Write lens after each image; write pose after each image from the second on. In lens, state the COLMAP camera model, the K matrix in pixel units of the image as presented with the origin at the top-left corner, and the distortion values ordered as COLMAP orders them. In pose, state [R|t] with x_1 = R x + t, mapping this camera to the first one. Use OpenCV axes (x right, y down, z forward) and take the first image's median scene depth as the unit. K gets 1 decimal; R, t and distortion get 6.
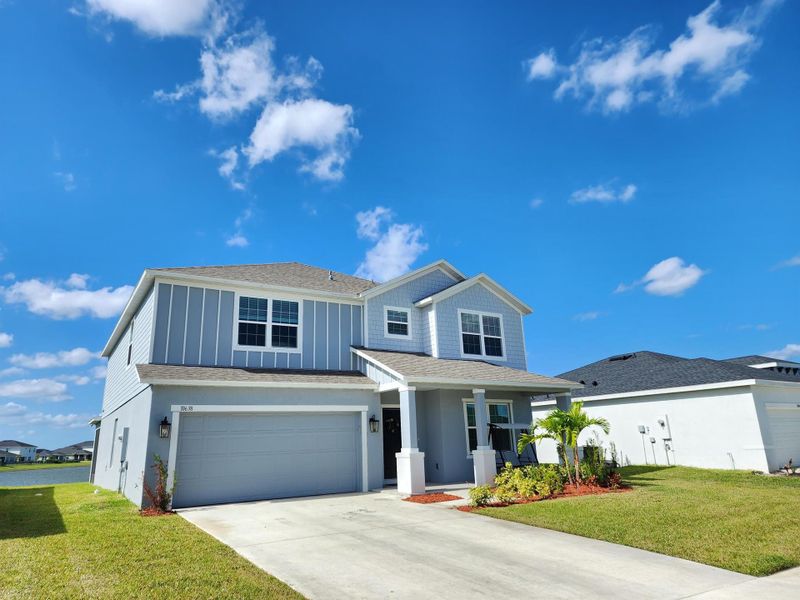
lens RADIAL K [[552.5, 0, 403.6], [0, 552.5, 300.2], [0, 0, 1]] dist [0.129937, -0.125761]
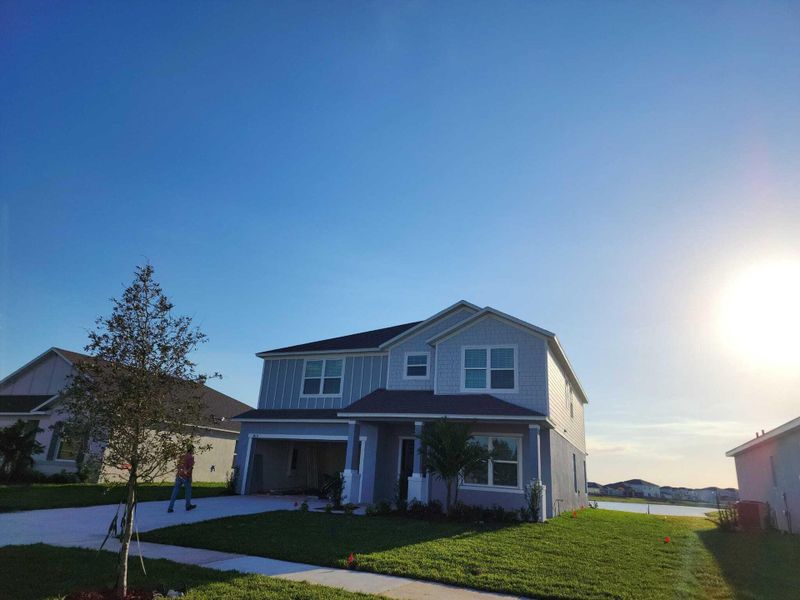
lens RADIAL K [[549.8, 0, 400.0], [0, 549.8, 300.0], [0, 0, 1]] dist [0.111150, -0.115491]
pose [[0.563955, -0.189708, -0.803720, 0.923346], [0.130652, 0.981495, -0.139994, 0.062585], [0.815405, -0.026057, 0.578304, 0.301185]]
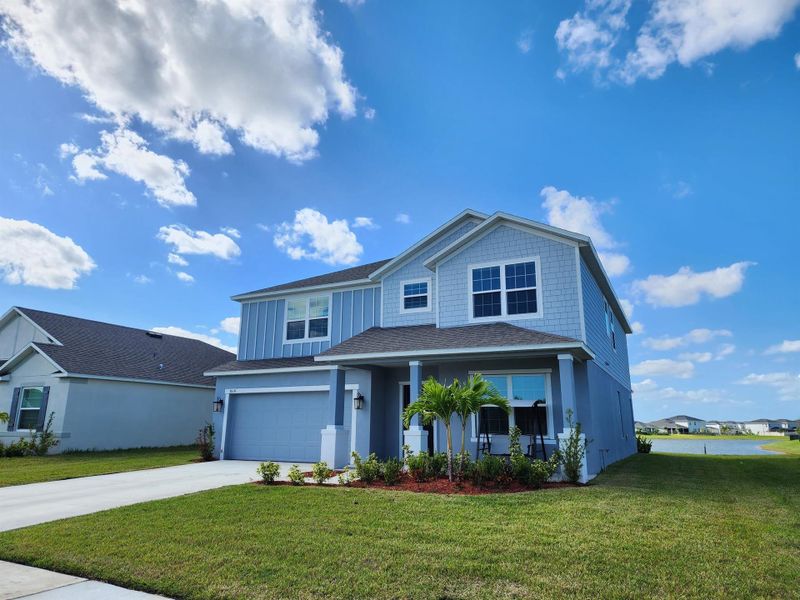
lens RADIAL K [[532.3, 0, 400.0], [0, 532.3, 300.0], [0, 0, 1]] dist [0.113927, -0.085107]
pose [[0.505329, -0.161111, -0.847753, 0.740671], [0.189880, 0.979098, -0.072889, 0.108564], [0.841777, -0.124139, 0.525358, 0.496372]]
